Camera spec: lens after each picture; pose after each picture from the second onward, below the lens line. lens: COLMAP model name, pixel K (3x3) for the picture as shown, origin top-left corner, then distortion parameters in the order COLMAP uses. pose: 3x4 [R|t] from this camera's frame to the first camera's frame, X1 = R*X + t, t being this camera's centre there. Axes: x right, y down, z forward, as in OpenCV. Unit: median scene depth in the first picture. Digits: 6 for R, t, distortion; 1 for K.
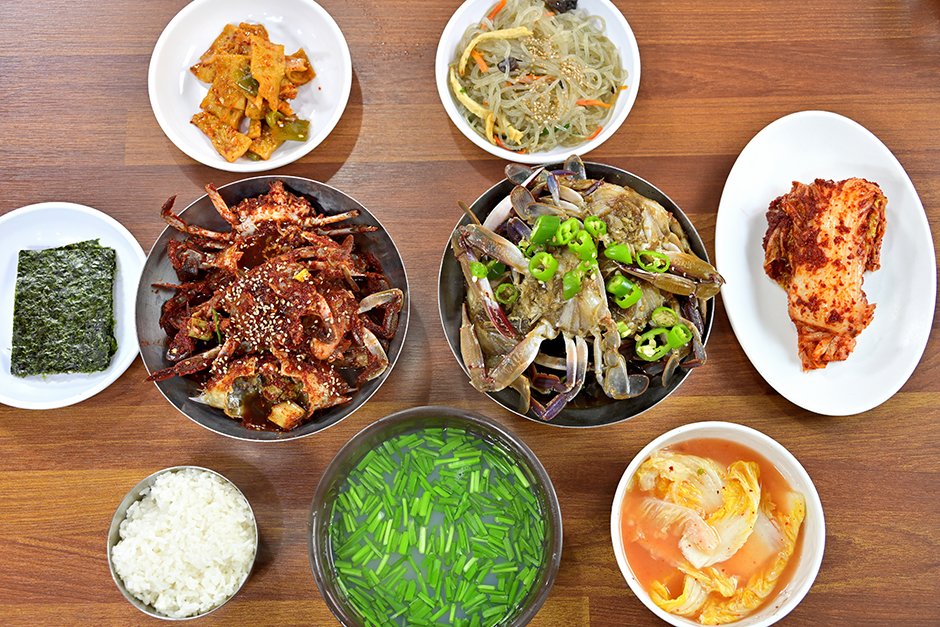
lens RADIAL K [[1165.4, 0, 470.0], [0, 1165.4, 313.5], [0, 0, 1]] dist [0.009720, 0.010292]
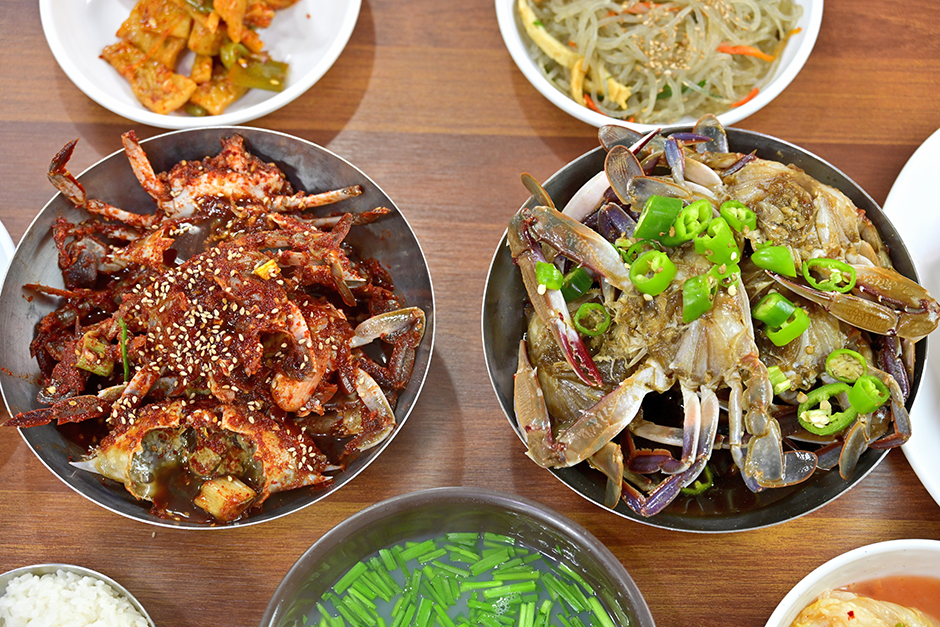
lens RADIAL K [[2309.9, 0, 470.0], [0, 2309.9, 313.5], [0, 0, 1]] dist [-0.004879, -0.089566]
pose [[0.998253, 0.048570, -0.033656, 0.007723], [-0.053719, 0.983200, -0.174448, 0.197597], [0.024618, 0.175952, 0.984091, -0.211369]]
